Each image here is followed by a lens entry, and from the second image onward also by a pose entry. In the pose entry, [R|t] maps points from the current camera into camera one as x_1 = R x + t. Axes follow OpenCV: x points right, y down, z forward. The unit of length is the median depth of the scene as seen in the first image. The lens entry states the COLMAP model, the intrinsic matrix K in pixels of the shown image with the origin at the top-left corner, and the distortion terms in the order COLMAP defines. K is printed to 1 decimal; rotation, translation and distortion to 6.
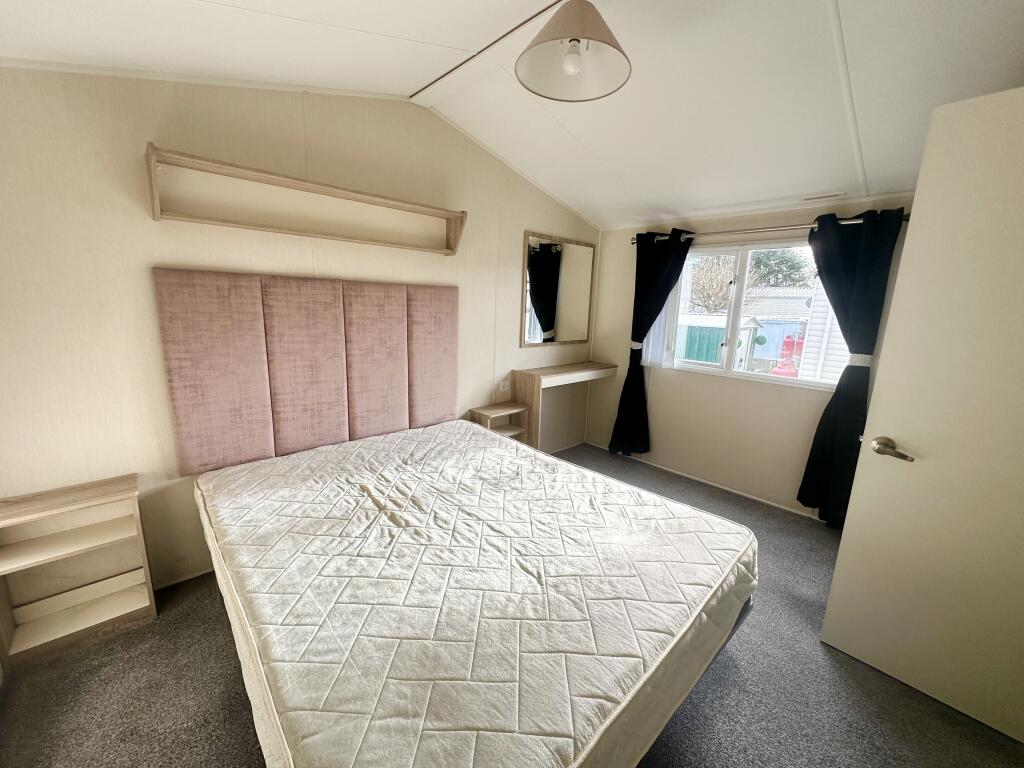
lens RADIAL K [[407.0, 0, 512.0], [0, 407.0, 384.0], [0, 0, 1]] dist [-0.002960, 0.000108]
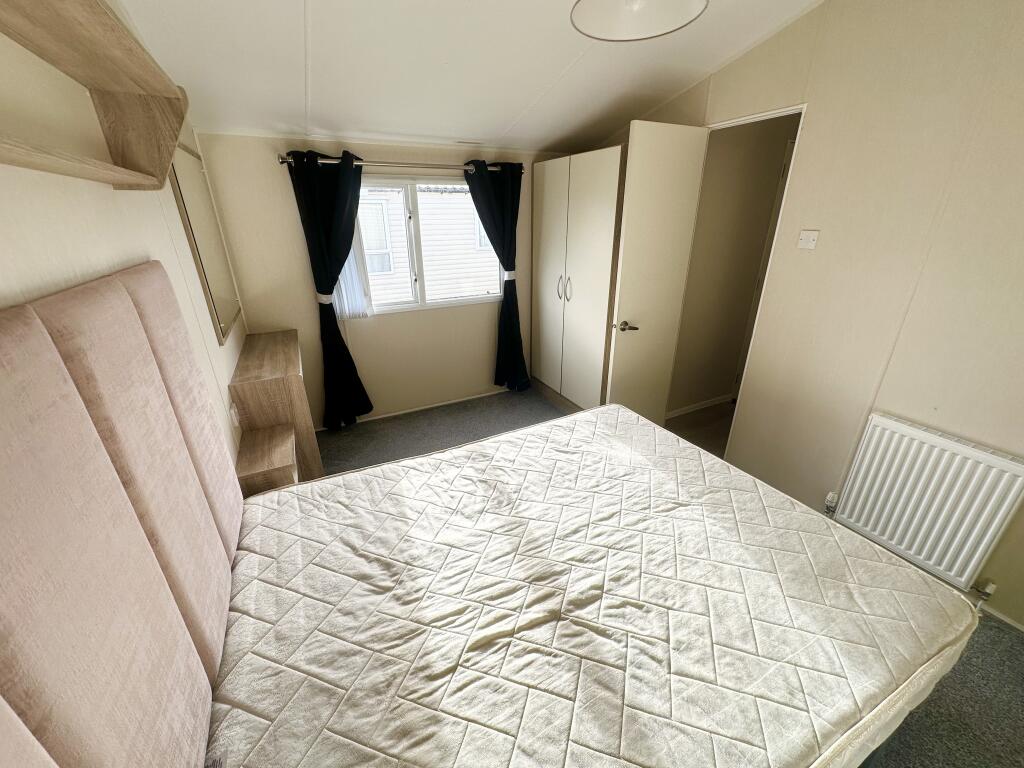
lens RADIAL K [[407.0, 0, 512.0], [0, 407.0, 384.0], [0, 0, 1]] dist [-0.002960, 0.000108]
pose [[0.276090, -0.404359, 0.871933, -0.715871], [0.206959, 0.910925, 0.356909, -0.290796], [-0.938585, 0.081916, 0.335183, 0.731033]]
